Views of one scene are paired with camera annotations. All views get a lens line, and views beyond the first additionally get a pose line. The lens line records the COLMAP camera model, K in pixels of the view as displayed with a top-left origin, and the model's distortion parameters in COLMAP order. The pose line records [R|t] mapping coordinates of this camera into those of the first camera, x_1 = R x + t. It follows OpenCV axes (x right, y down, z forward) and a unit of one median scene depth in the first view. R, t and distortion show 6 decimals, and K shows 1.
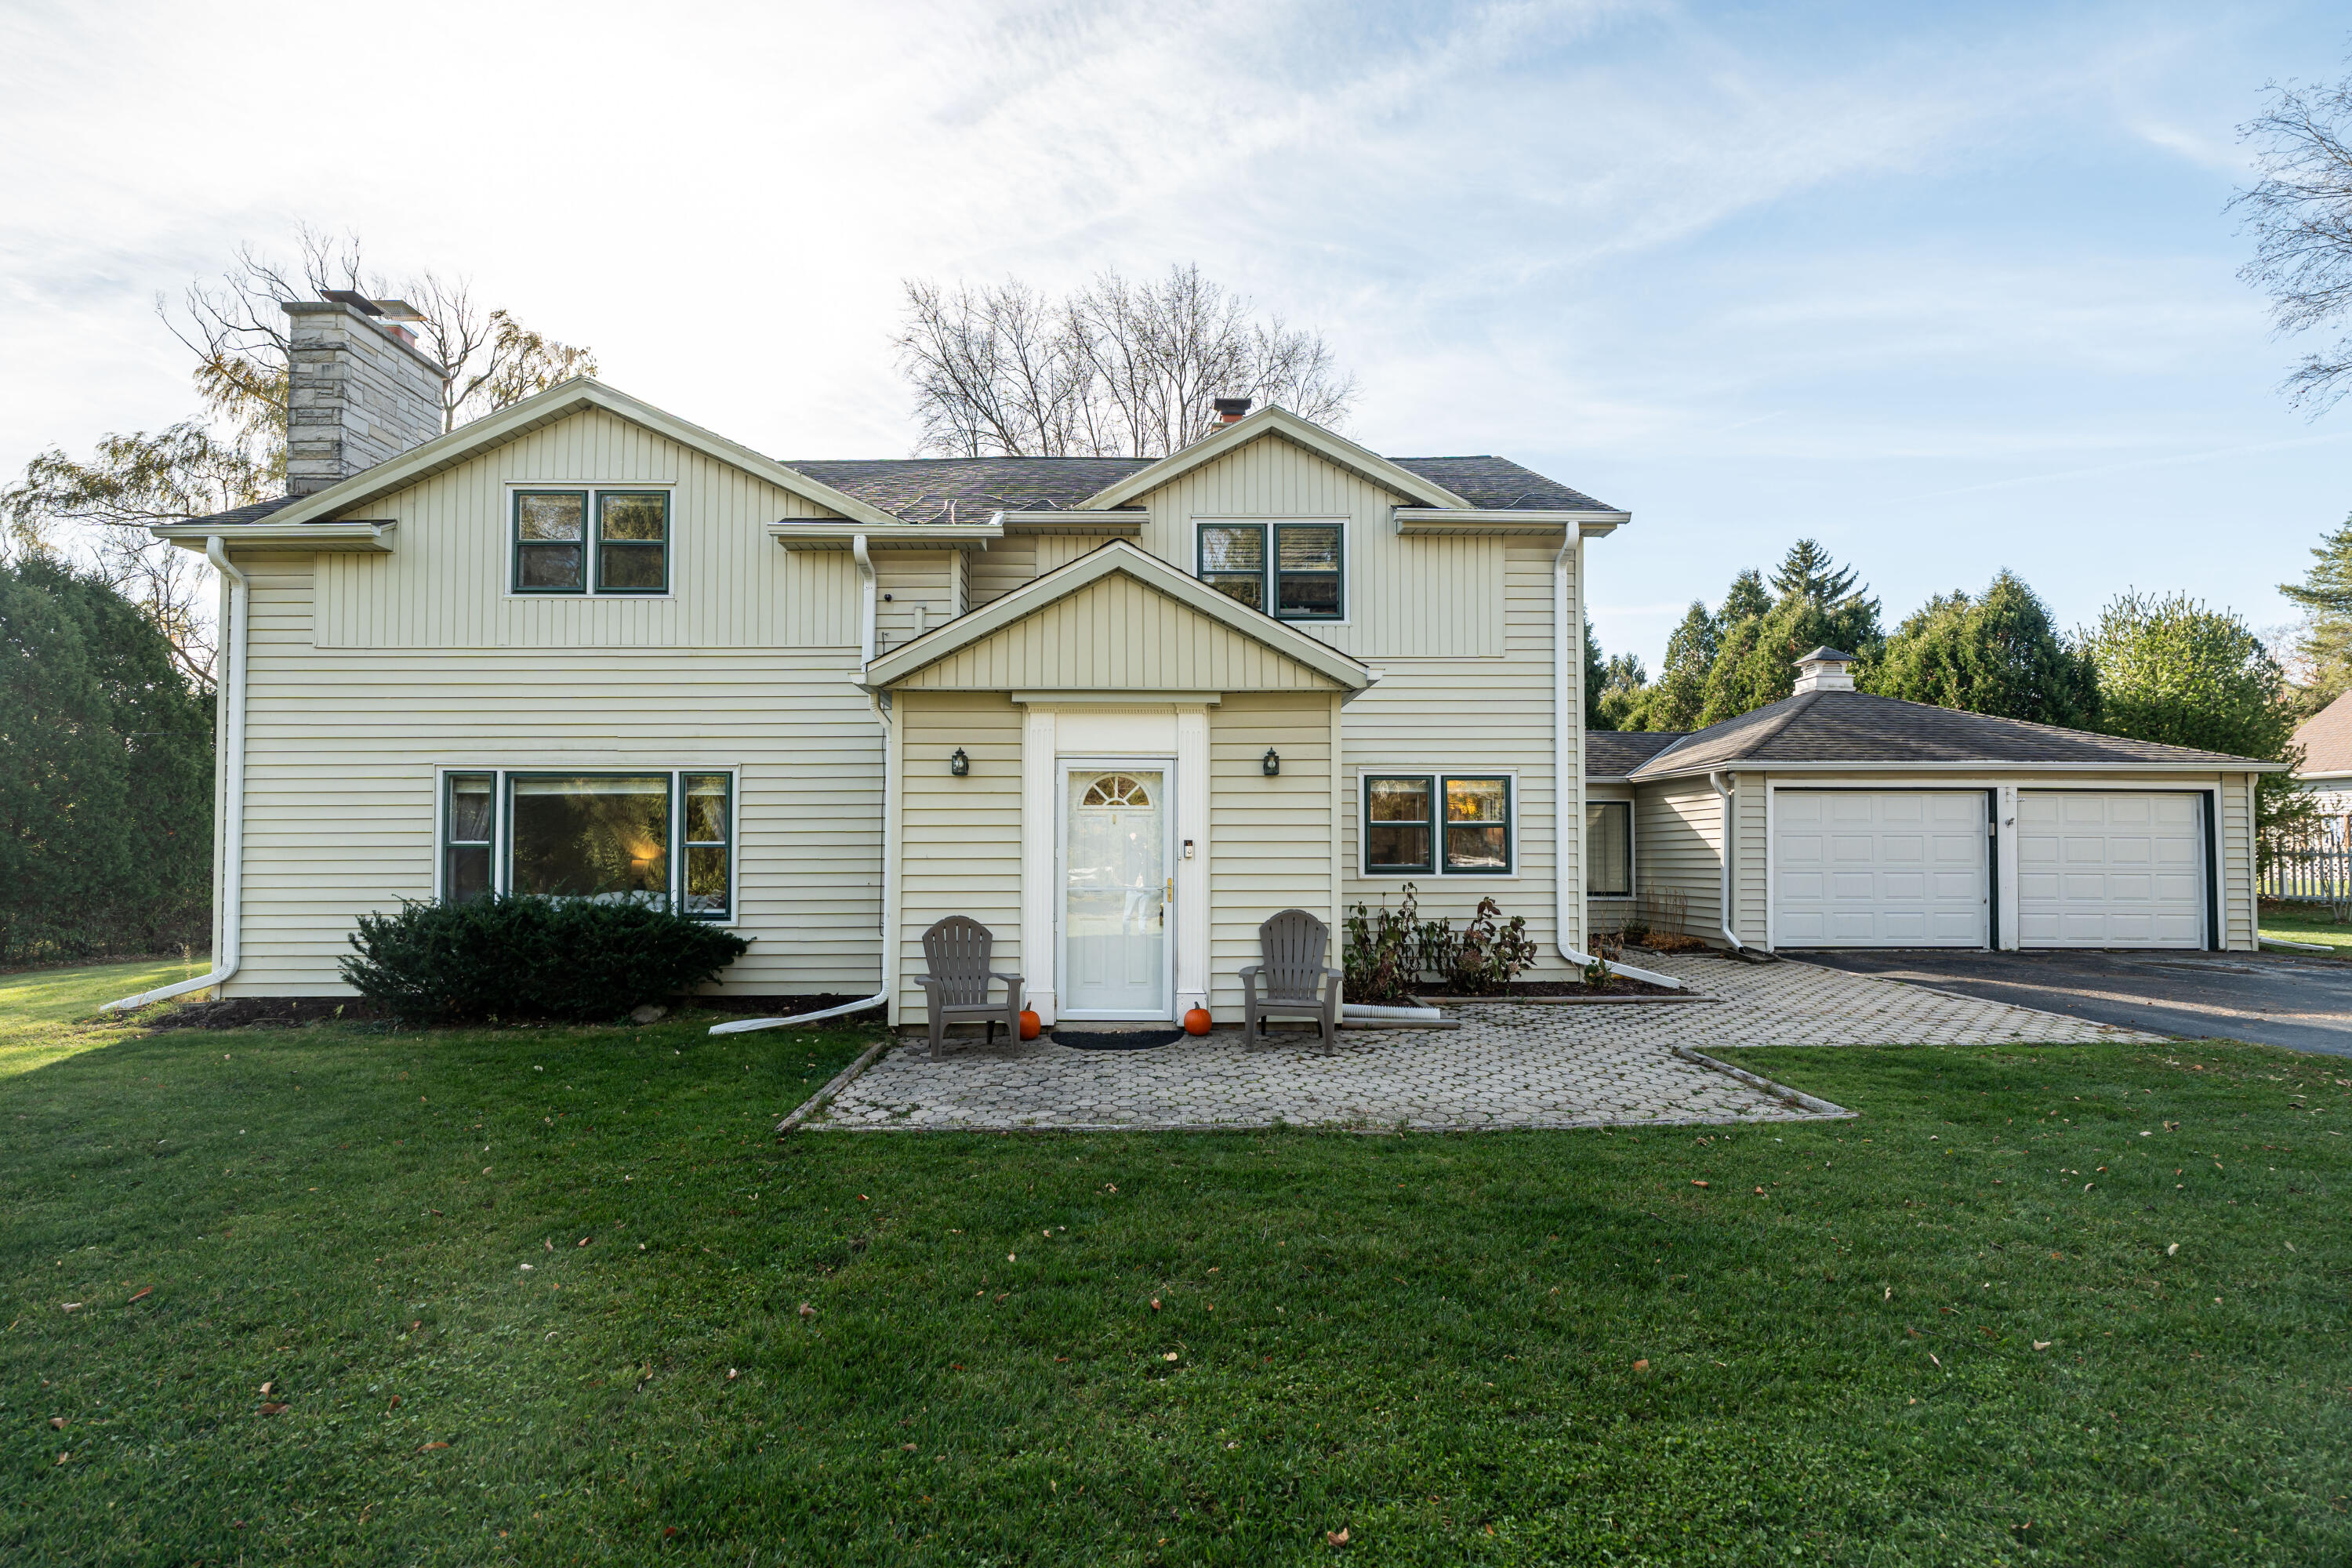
lens RADIAL K [[1097.8, 0, 1176.0], [0, 1097.8, 784.0], [0, 0, 1]] dist [-0.030378, 0.015439]
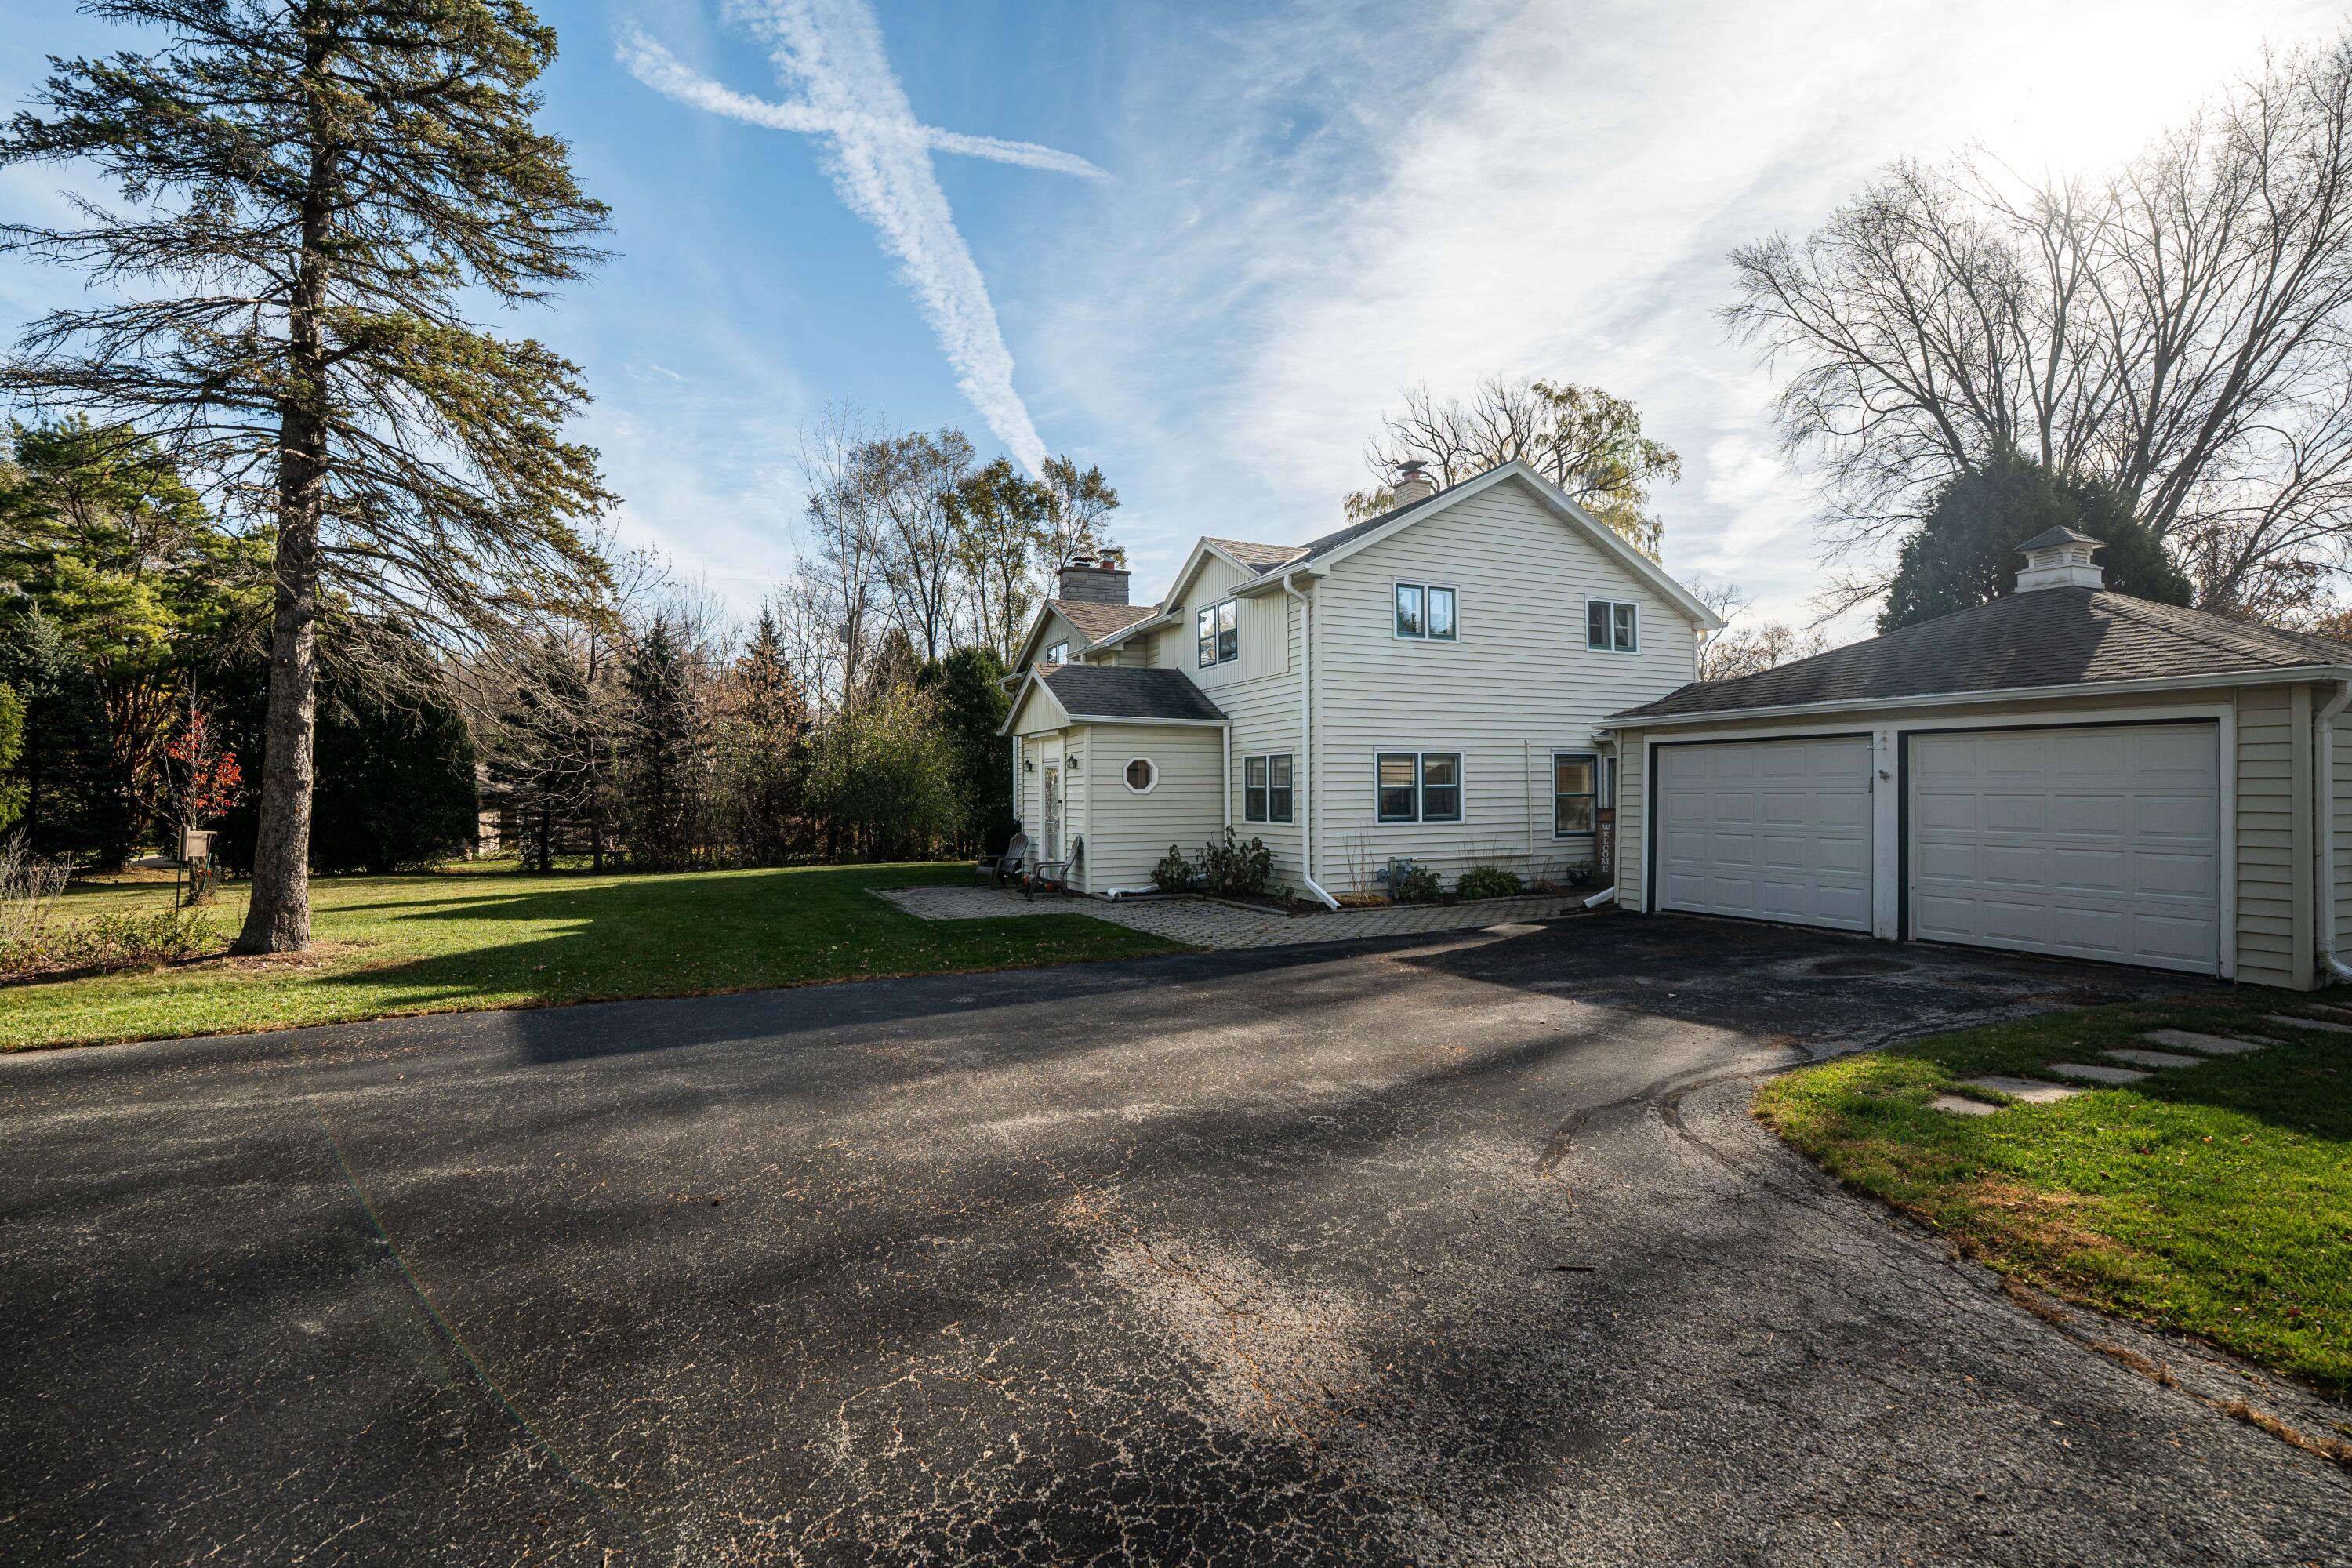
lens RADIAL K [[1097.8, 0, 1176.0], [0, 1097.8, 784.0], [0, 0, 1]] dist [-0.030378, 0.015439]
pose [[0.420243, -0.006066, -0.907391, 3.926784], [0.056264, 0.998228, 0.019384, -0.012898], [0.905666, -0.059200, 0.419840, 0.656080]]
